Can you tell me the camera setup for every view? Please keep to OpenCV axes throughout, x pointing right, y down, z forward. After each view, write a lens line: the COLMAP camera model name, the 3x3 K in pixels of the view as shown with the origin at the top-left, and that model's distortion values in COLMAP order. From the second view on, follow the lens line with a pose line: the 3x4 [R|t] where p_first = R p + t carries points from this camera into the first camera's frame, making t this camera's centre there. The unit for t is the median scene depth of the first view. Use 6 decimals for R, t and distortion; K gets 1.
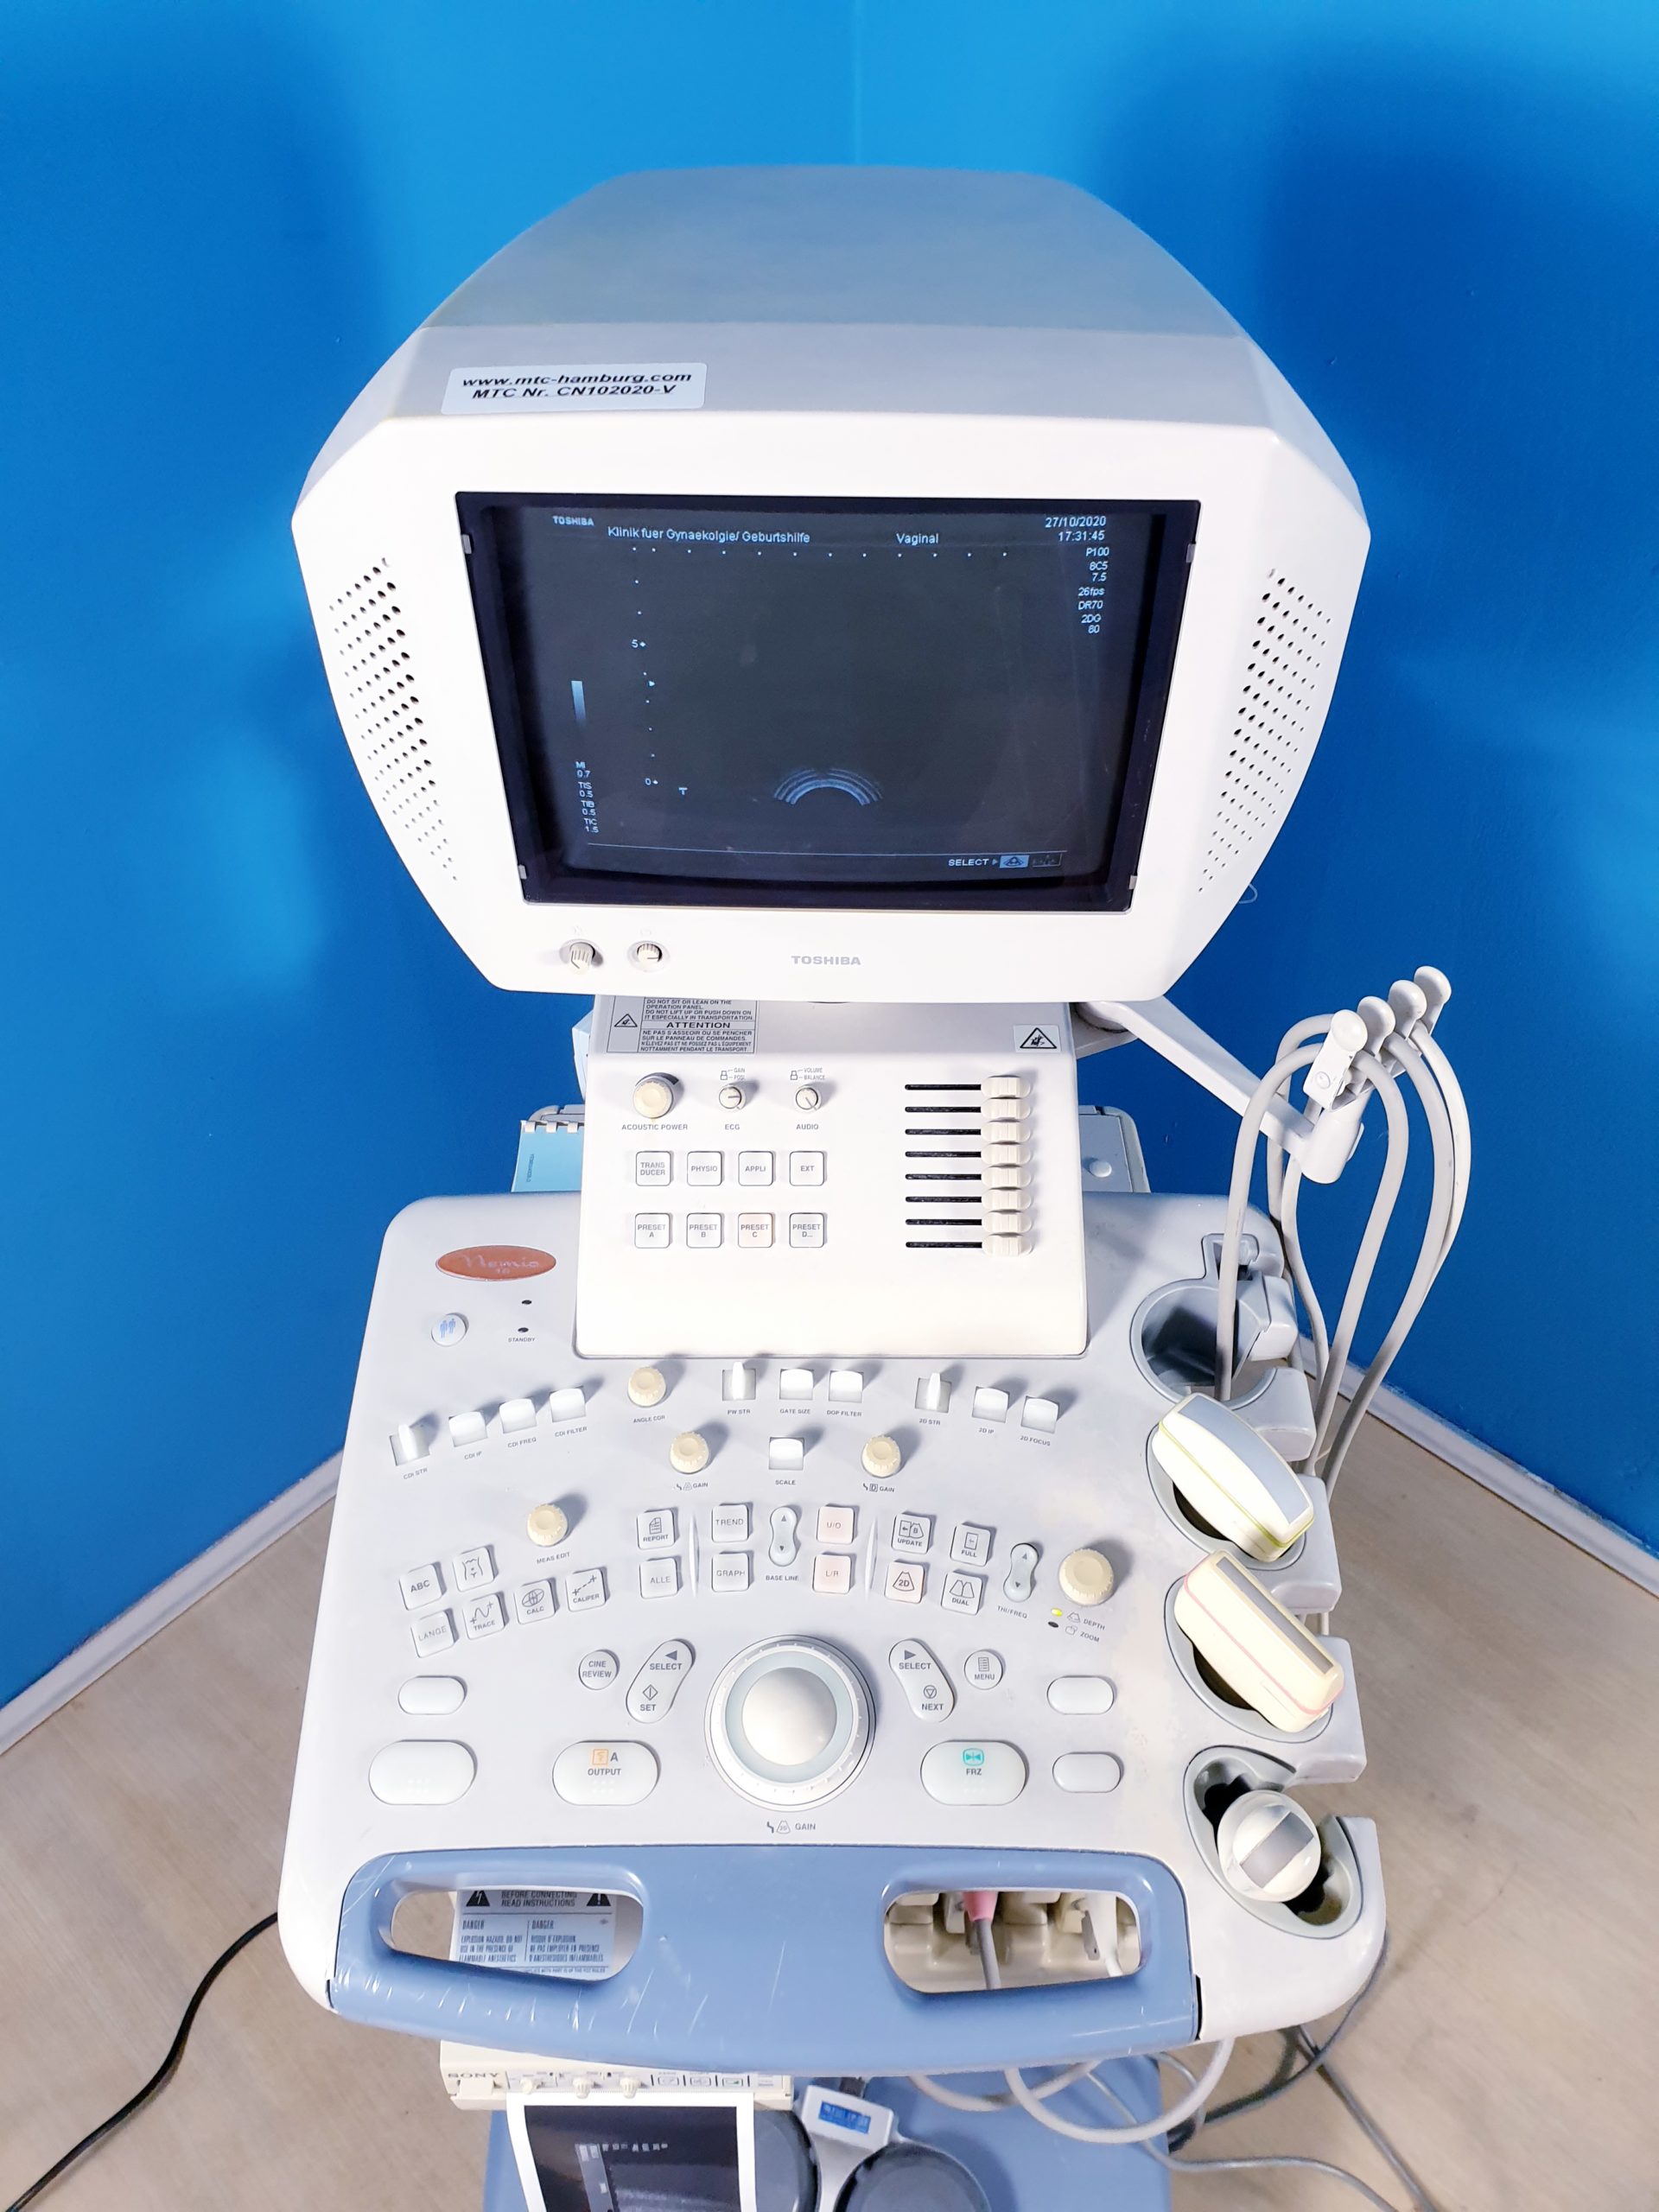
lens RADIAL K [[1805.7, 0, 829.5], [0, 1805.7, 1106.0], [0, 0, 1]] dist [0.000850, -0.006439]
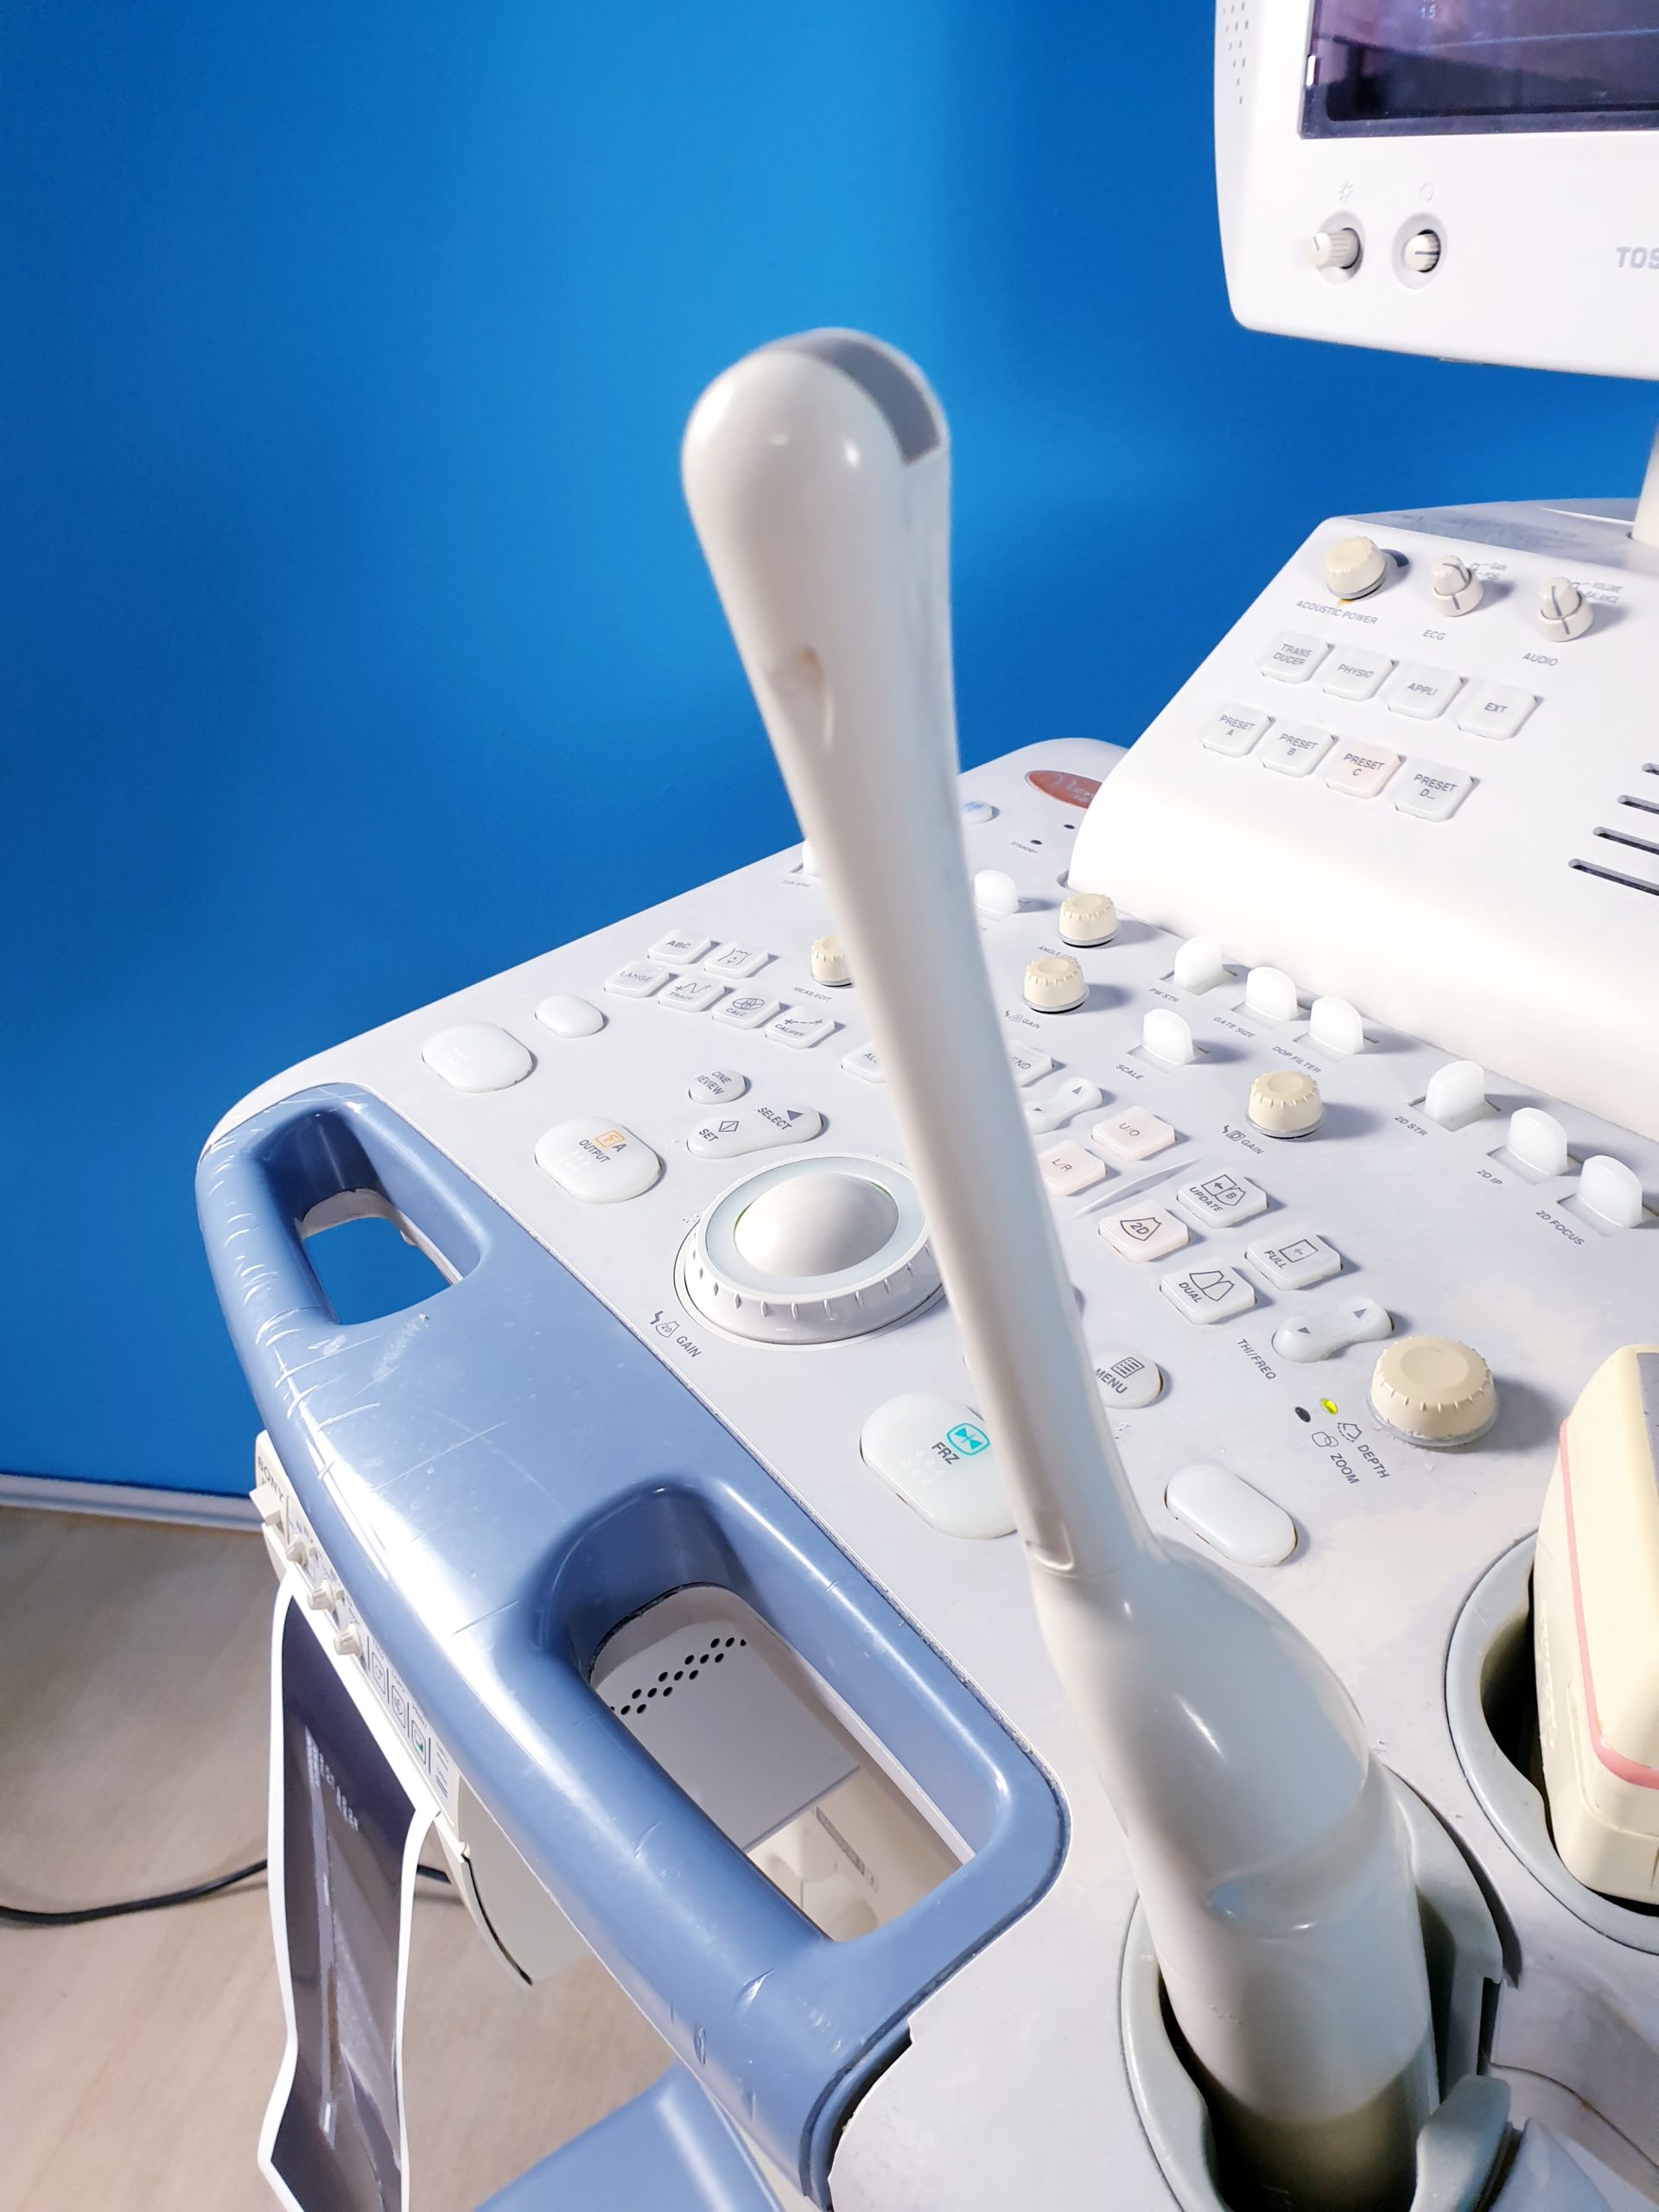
lens RADIAL K [[1674.6, 0, 770.0], [0, 1674.6, 1104.5], [0, 0, 1]] dist [0.032615, -0.061408]
pose [[0.555261, 0.401953, -0.728093, 0.327209], [-0.601013, 0.799054, -0.017219, 0.308054], [0.574864, 0.447155, 0.685262, 0.573777]]
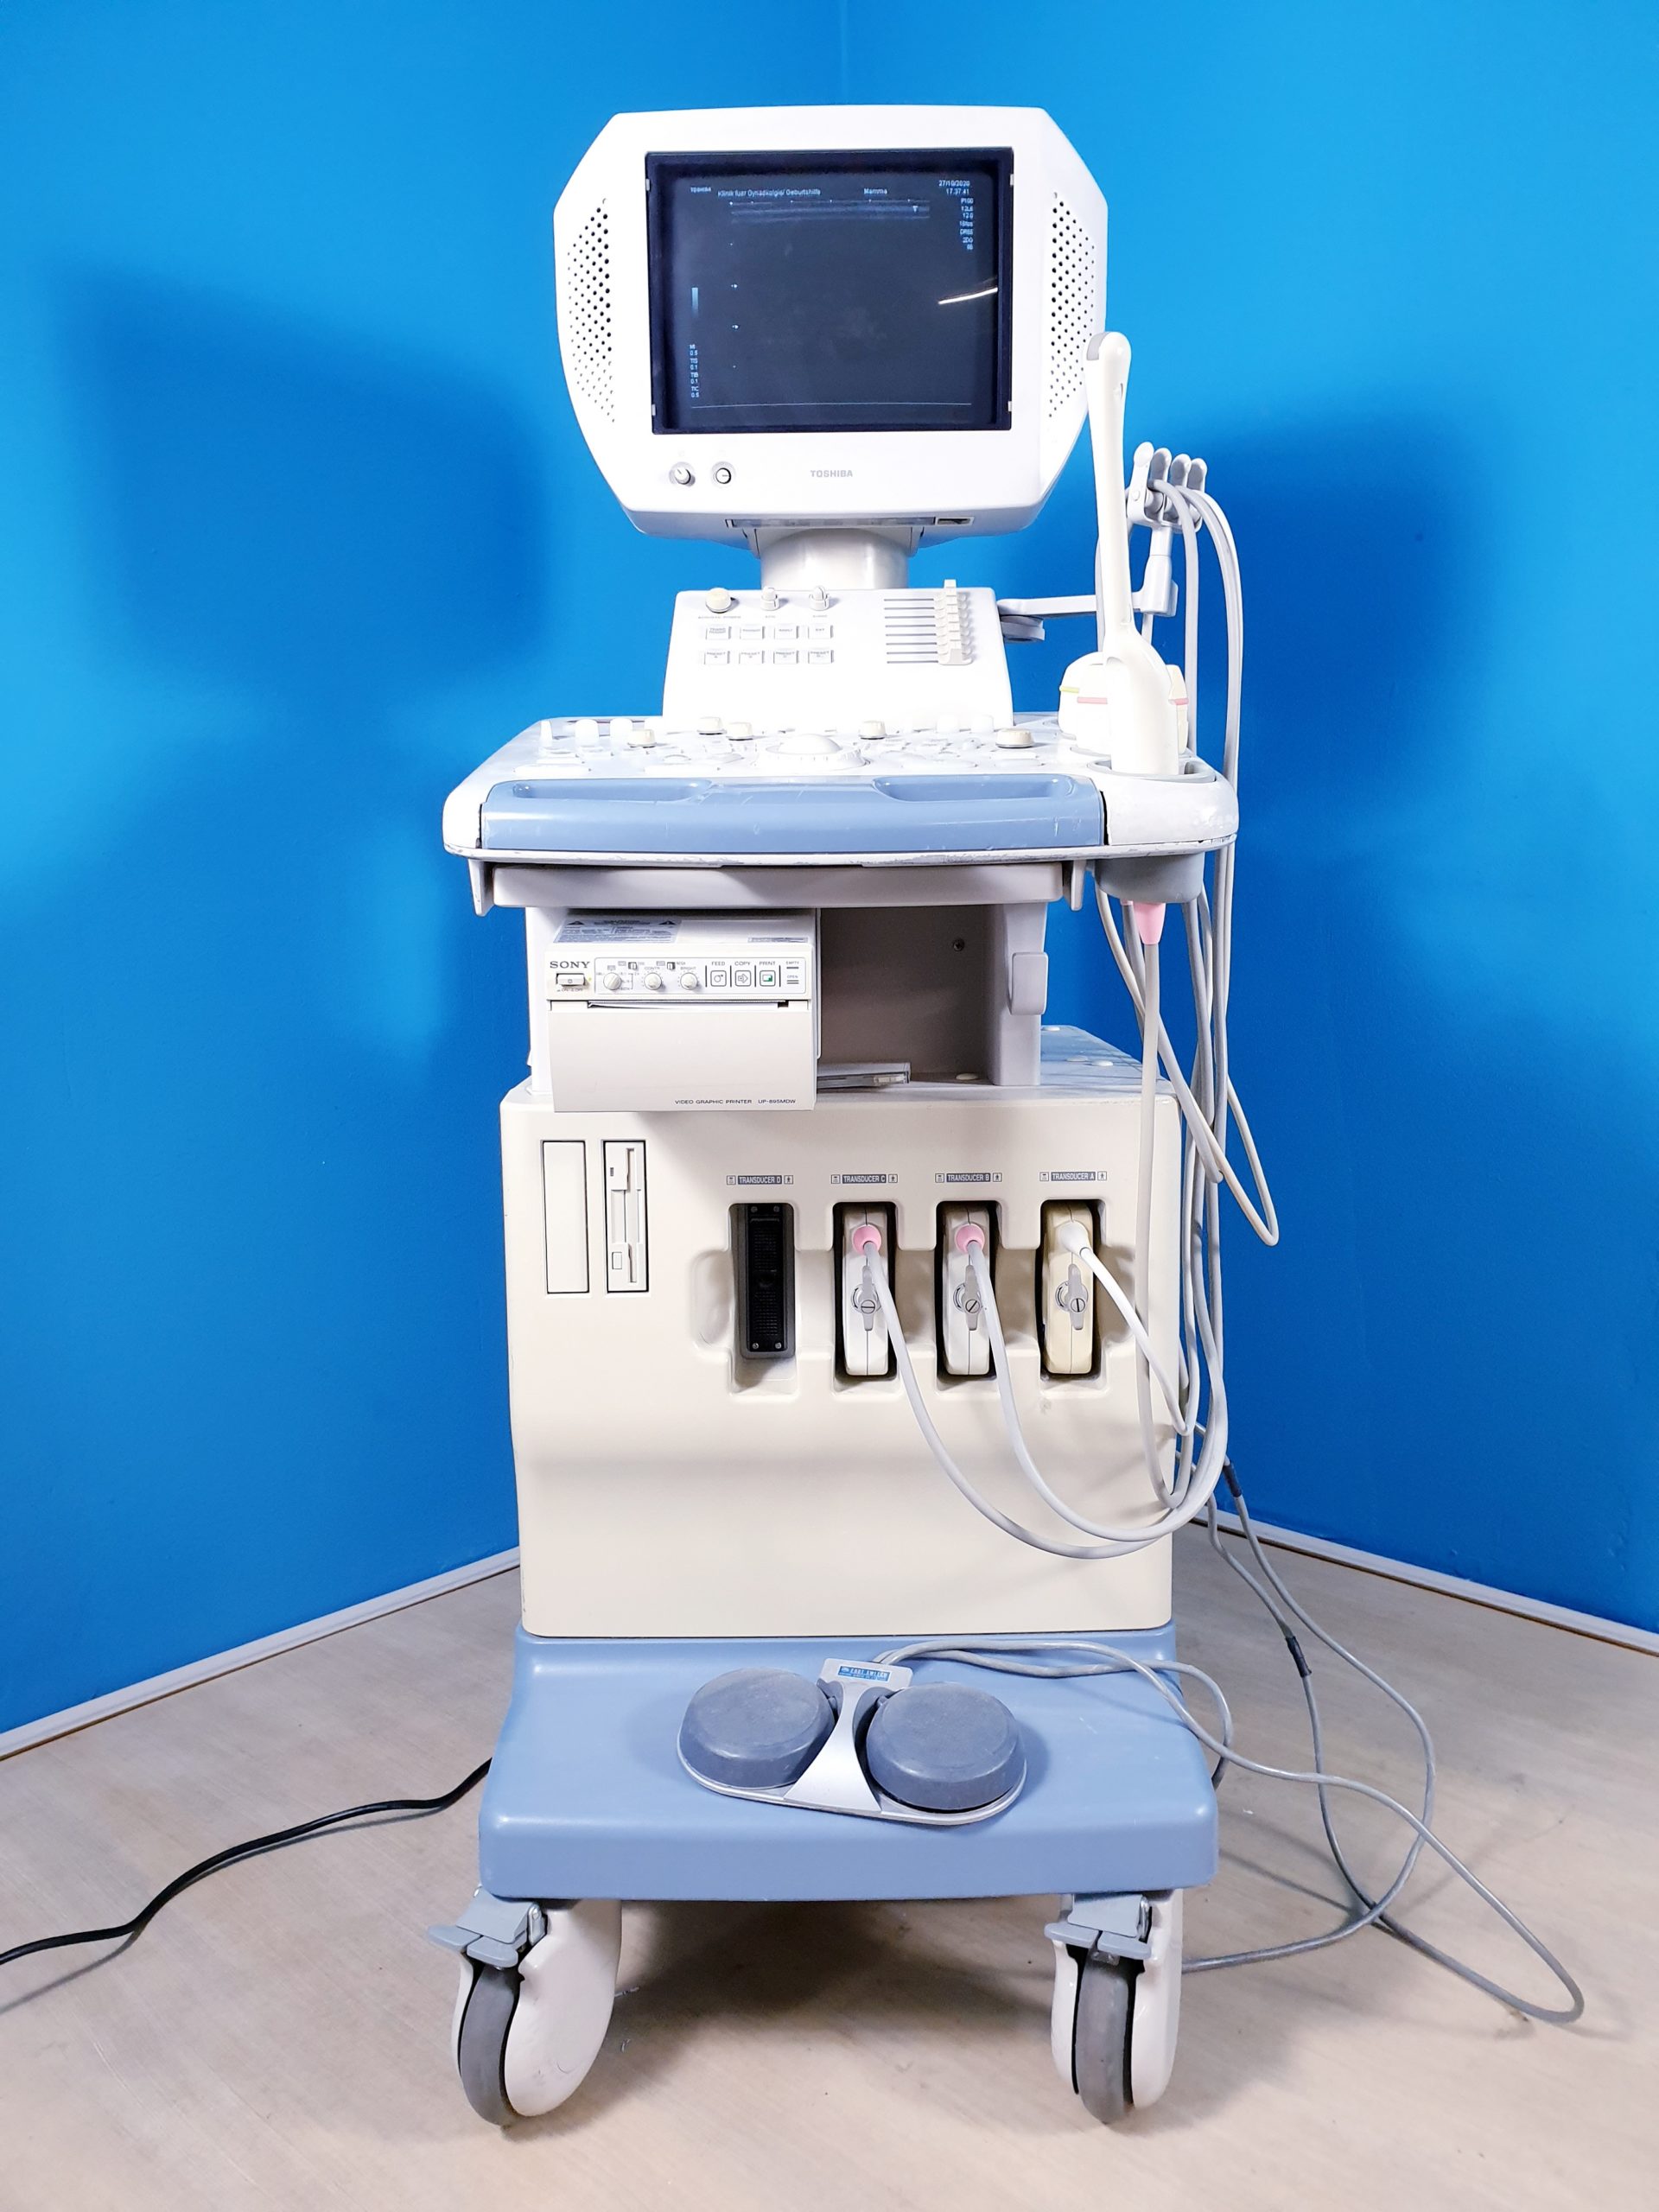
lens RADIAL K [[1855.7, 0, 829.5], [0, 1855.7, 1106.0], [0, 0, 1]] dist [-0.001544, -0.001524]
pose [[0.999937, -0.011197, -0.001246, -0.007456], [0.008067, 0.788844, -0.614540, 1.388999], [0.007864, 0.614491, 0.788885, 0.013293]]
